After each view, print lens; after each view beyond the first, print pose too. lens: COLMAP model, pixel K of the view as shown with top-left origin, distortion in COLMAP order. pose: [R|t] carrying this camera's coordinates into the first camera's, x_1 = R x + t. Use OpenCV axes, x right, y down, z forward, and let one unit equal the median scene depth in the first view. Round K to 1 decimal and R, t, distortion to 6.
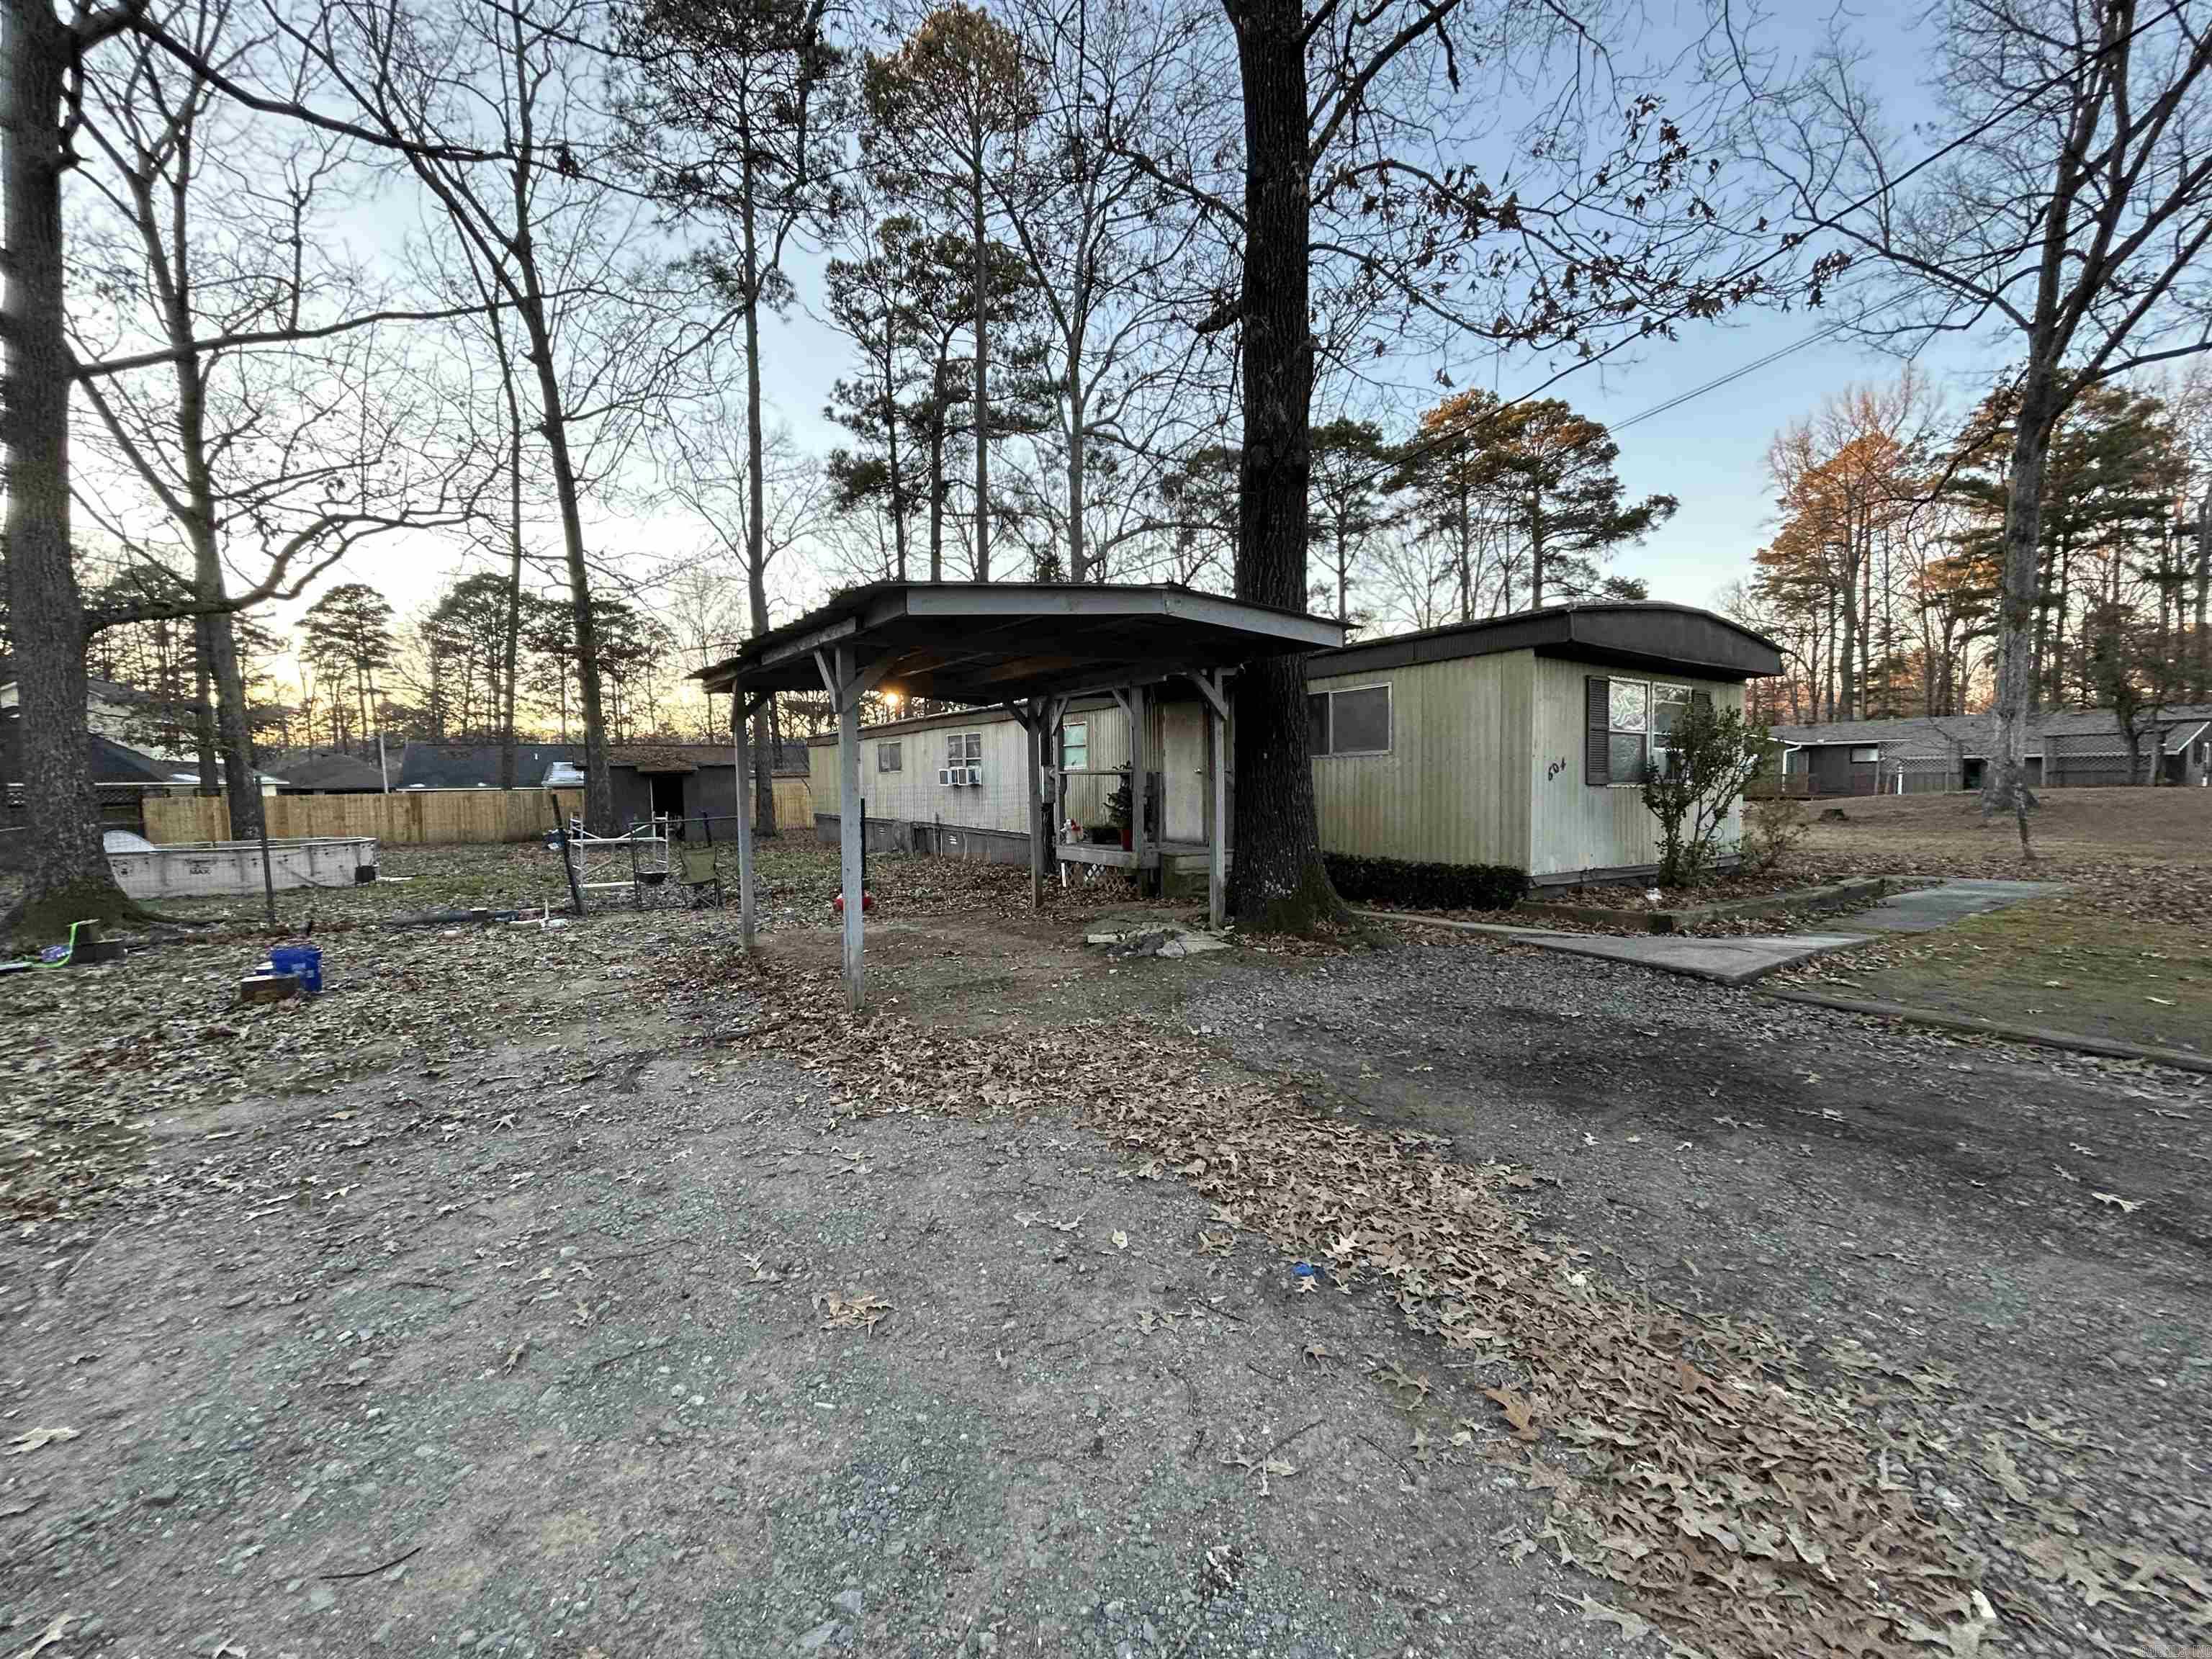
lens RADIAL K [[891.2, 0, 1107.5], [0, 891.2, 827.0], [0, 0, 1]] dist [-0.001157, 0.000529]
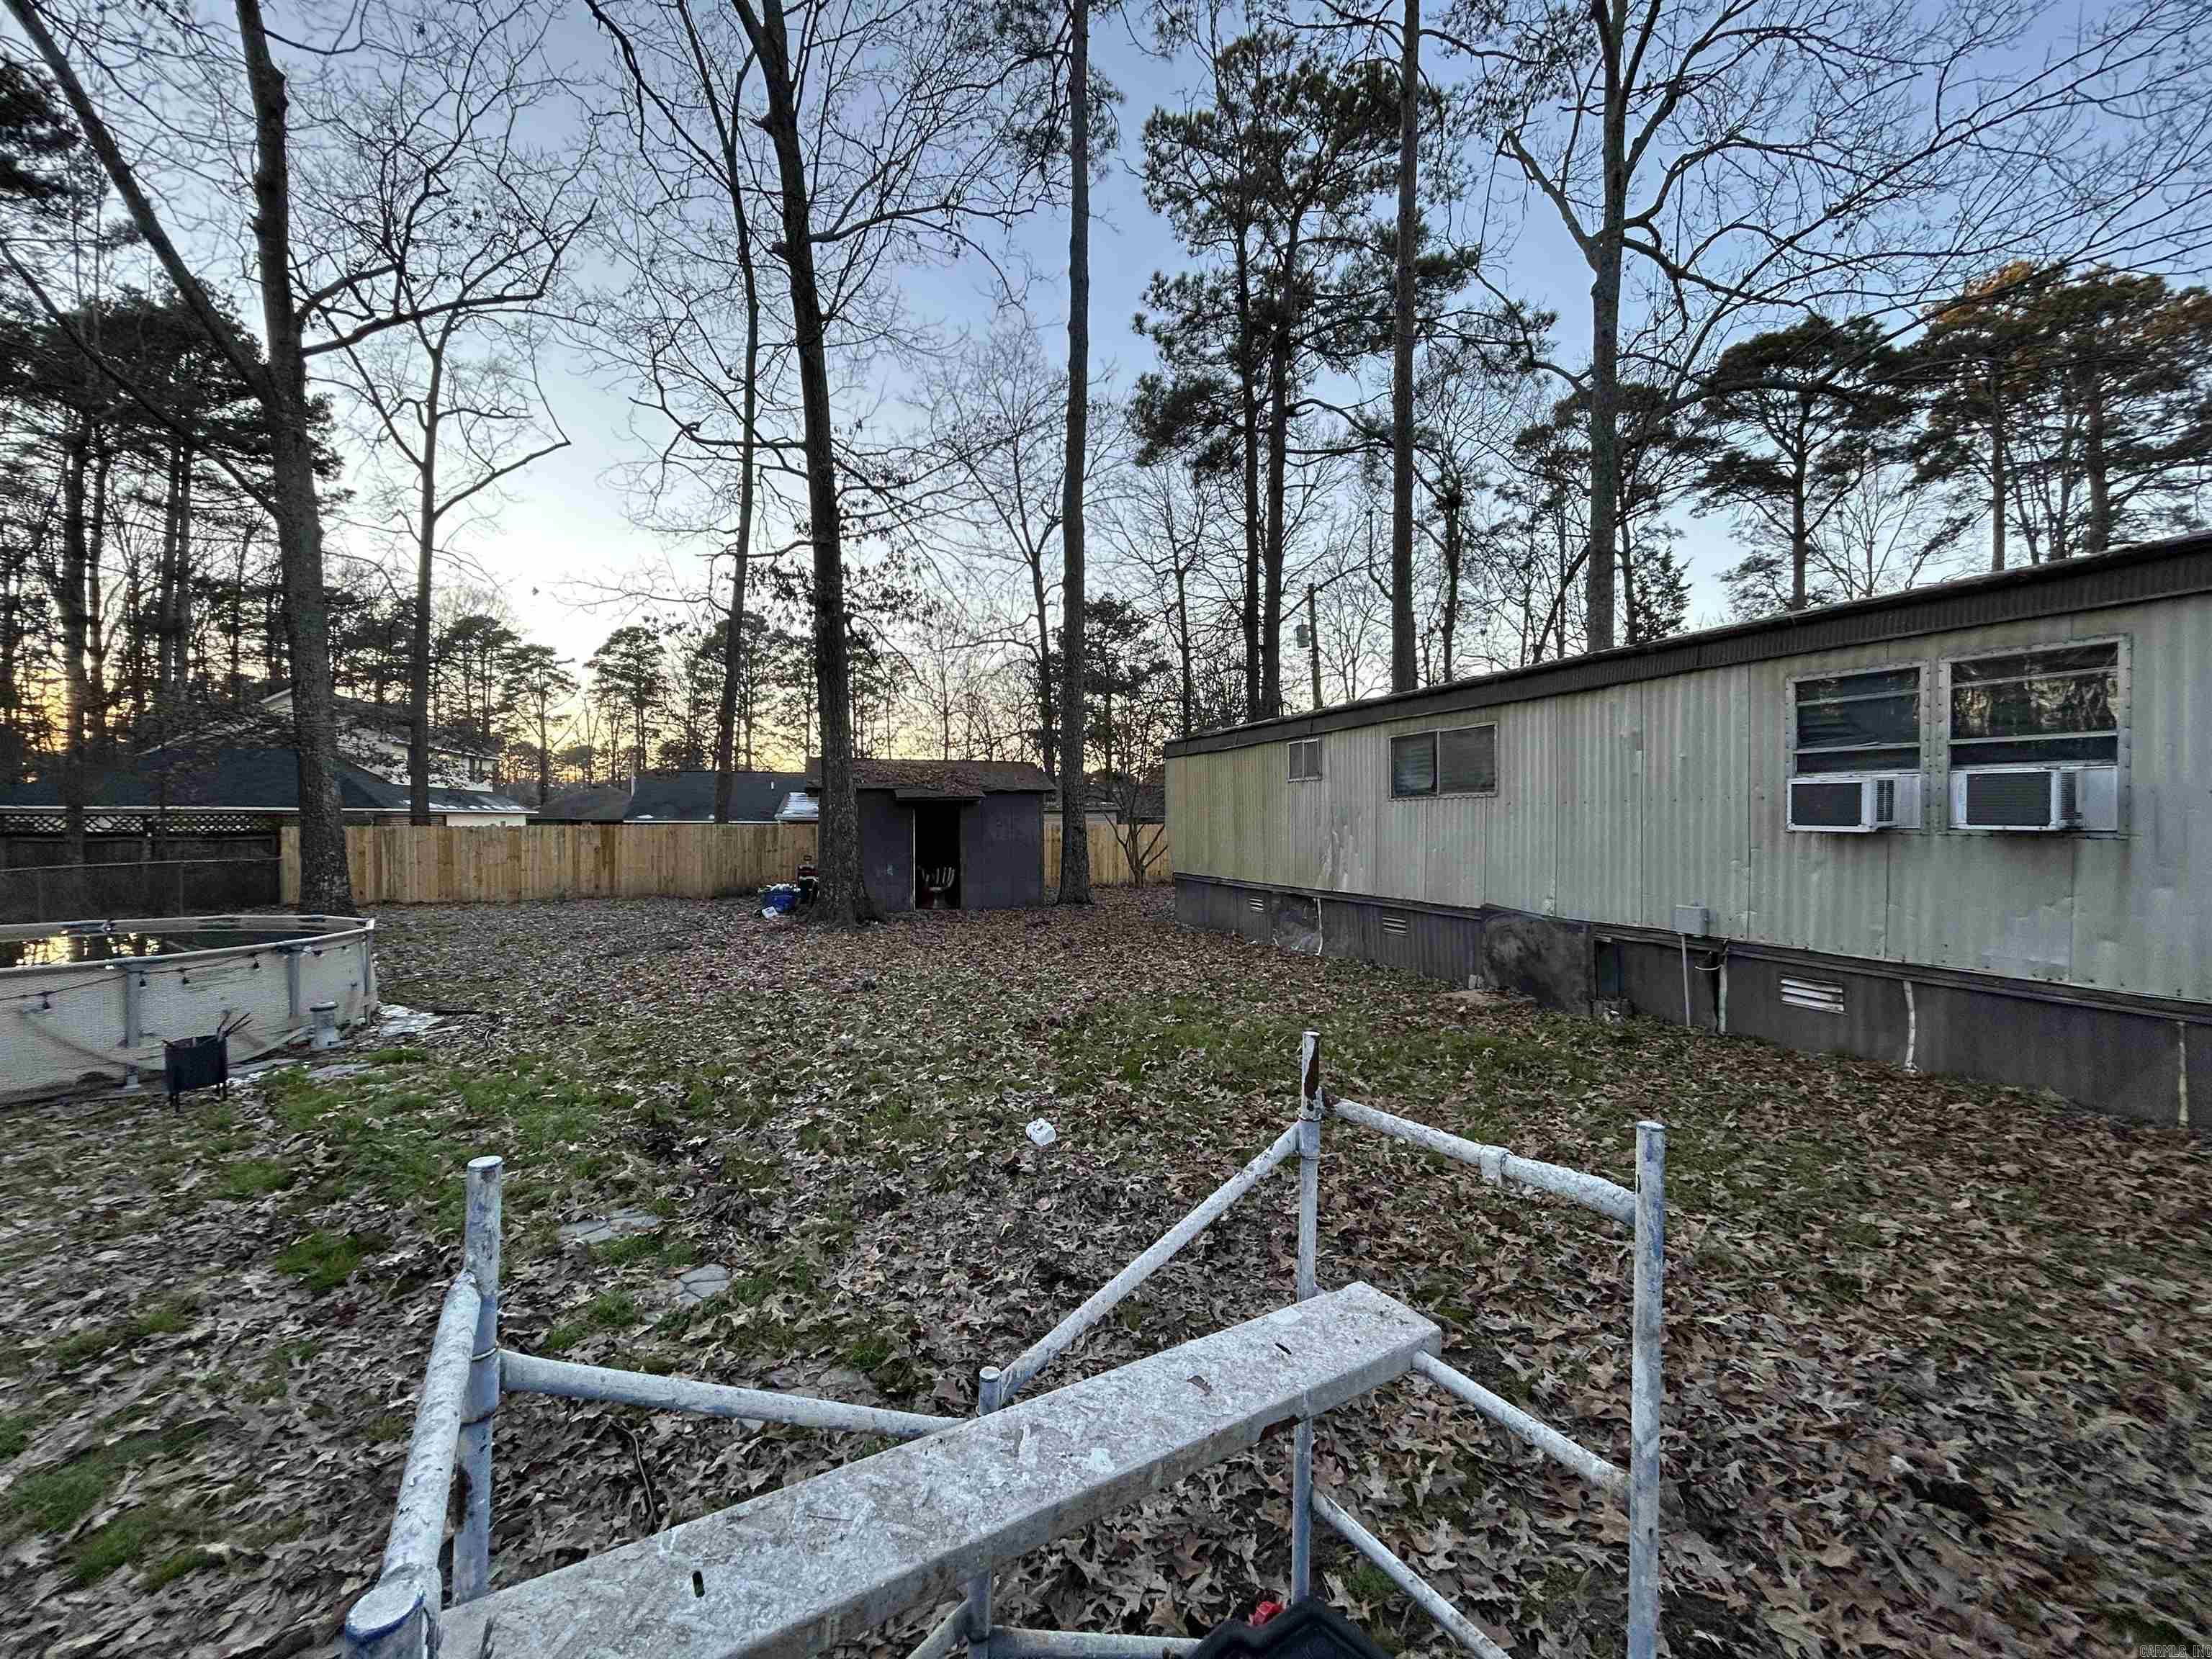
lens RADIAL K [[891.2, 0, 1107.5], [0, 891.2, 827.0], [0, 0, 1]] dist [-0.001157, 0.000529]
pose [[0.975191, 0.016666, -0.220735, -0.164053], [-0.027185, 0.998630, -0.044702, -0.011842], [0.219688, 0.049594, 0.974309, 0.285277]]
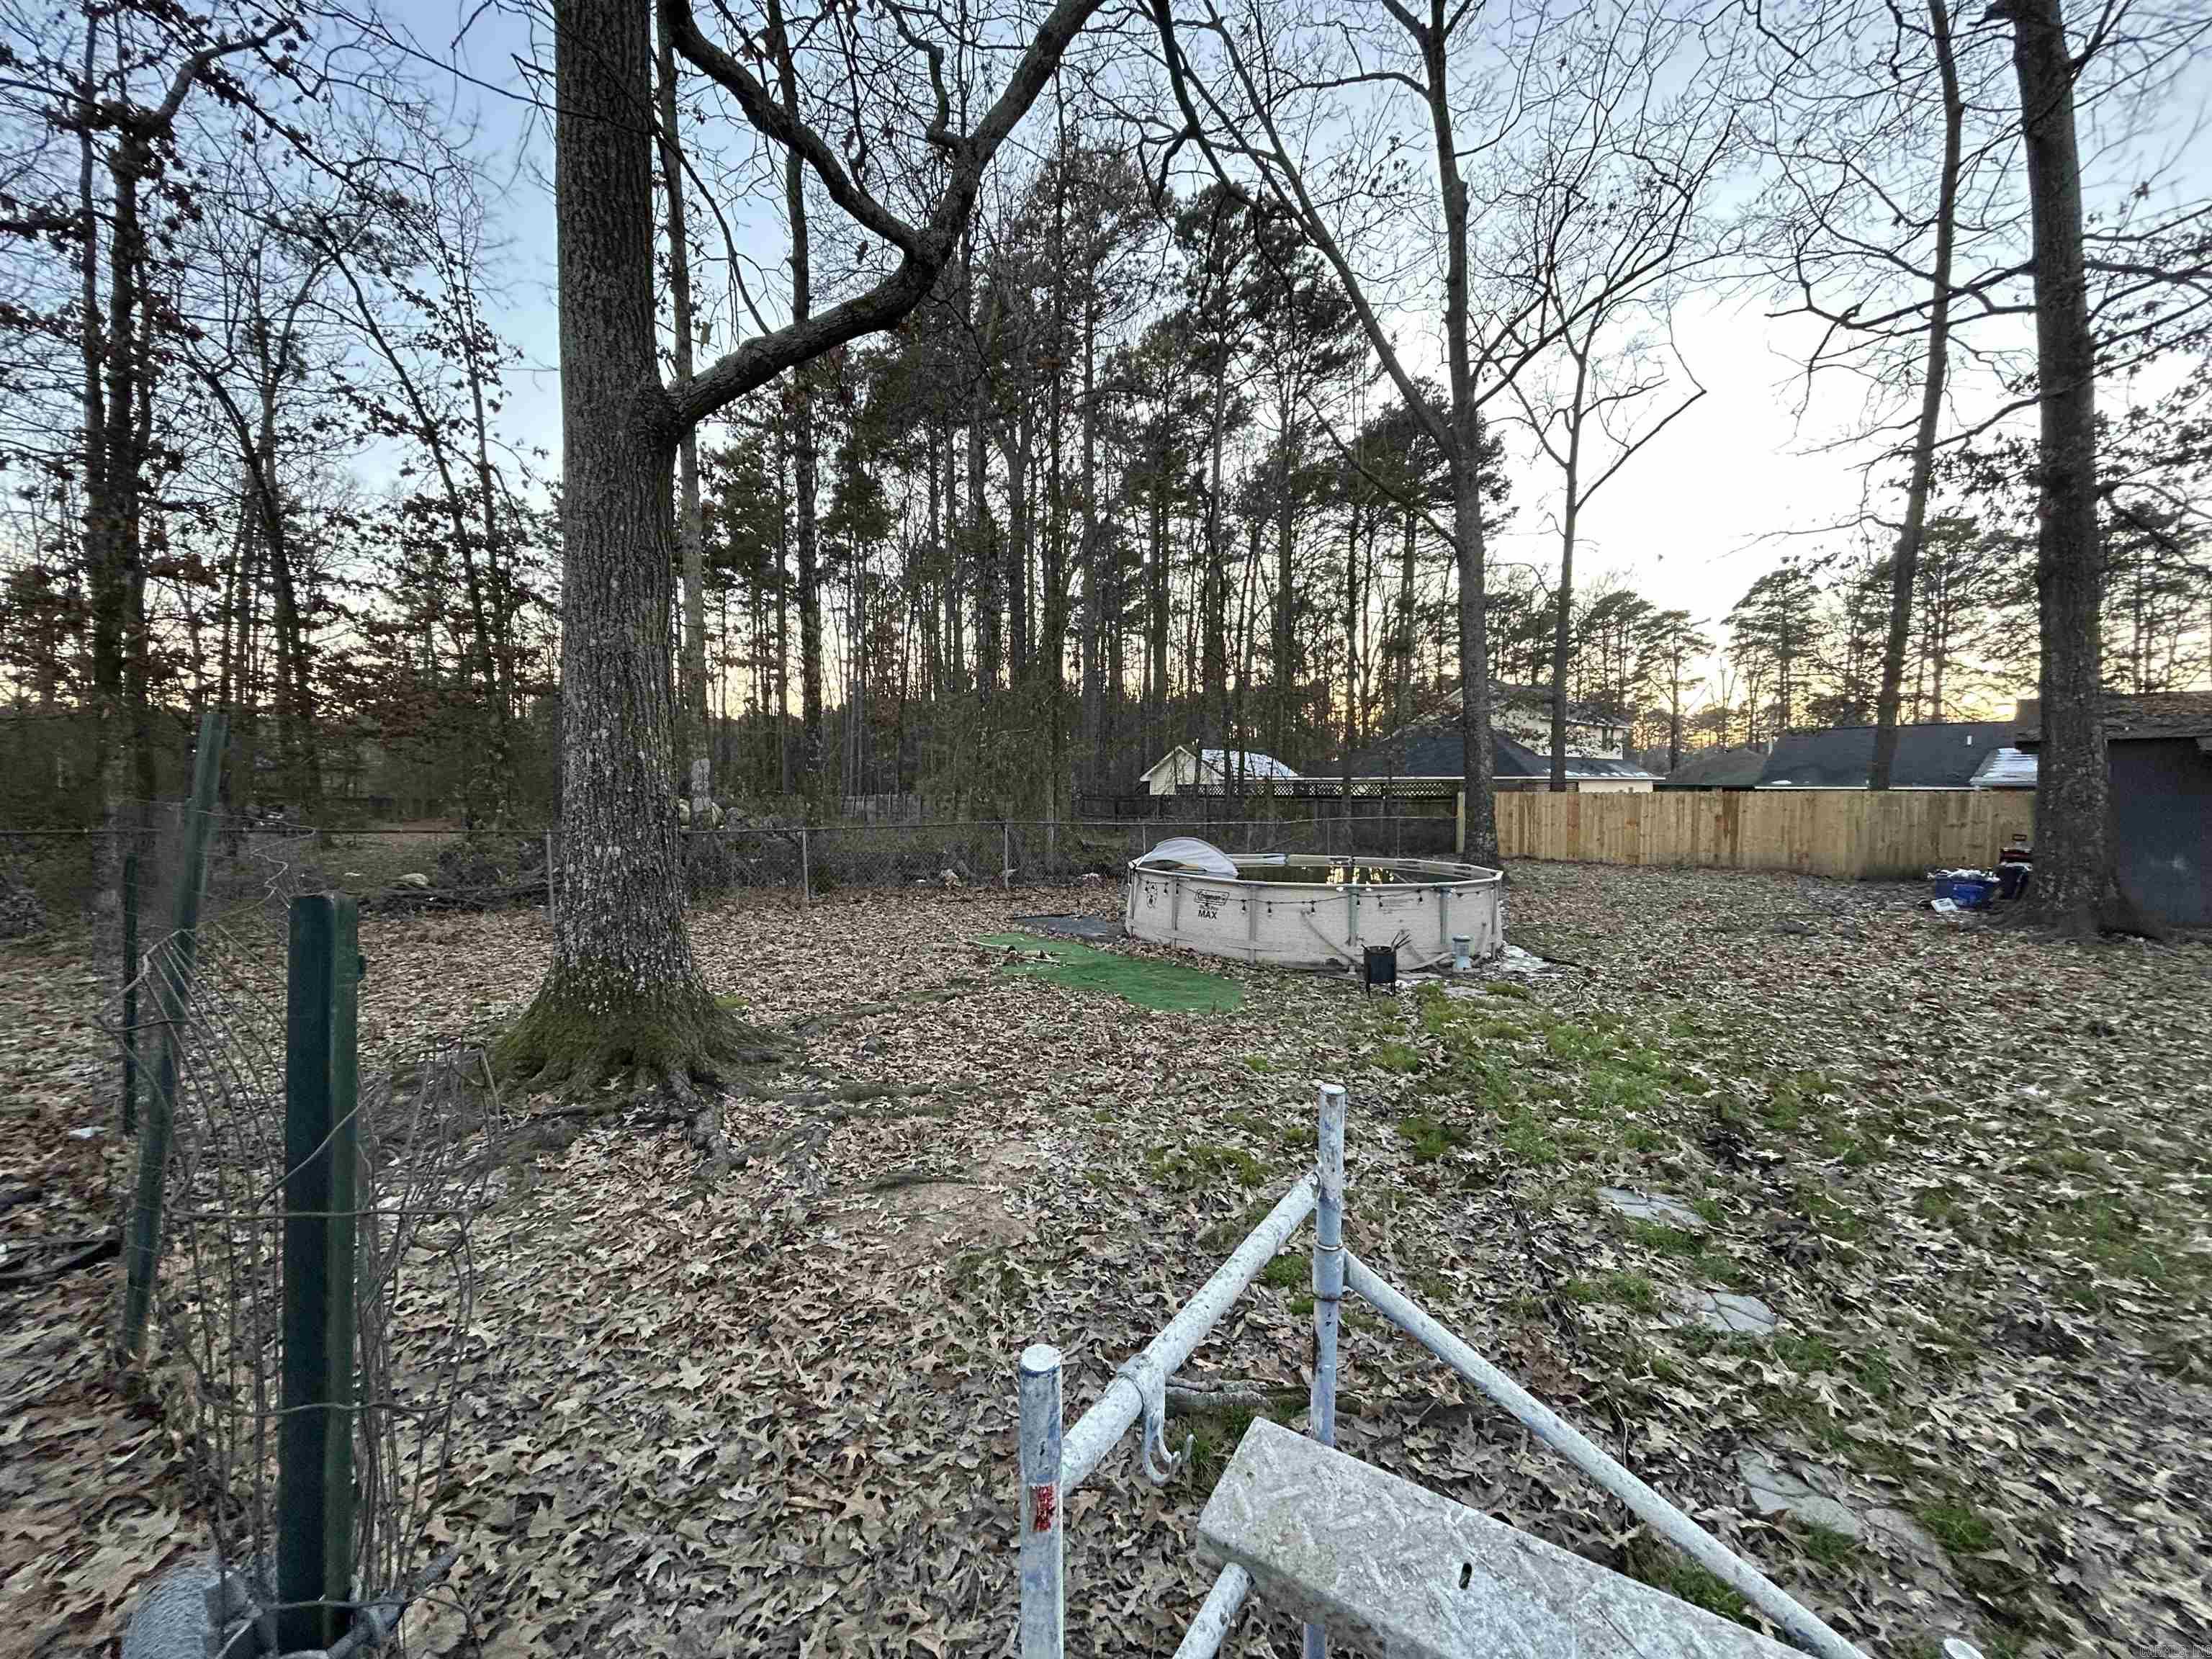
lens RADIAL K [[891.2, 0, 1107.5], [0, 891.2, 827.0], [0, 0, 1]] dist [-0.001157, 0.000529]
pose [[0.214827, 0.057893, -0.974935, -0.160547], [-0.056657, 0.997299, 0.046737, -0.012545], [0.975007, 0.045196, 0.217527, 0.290807]]
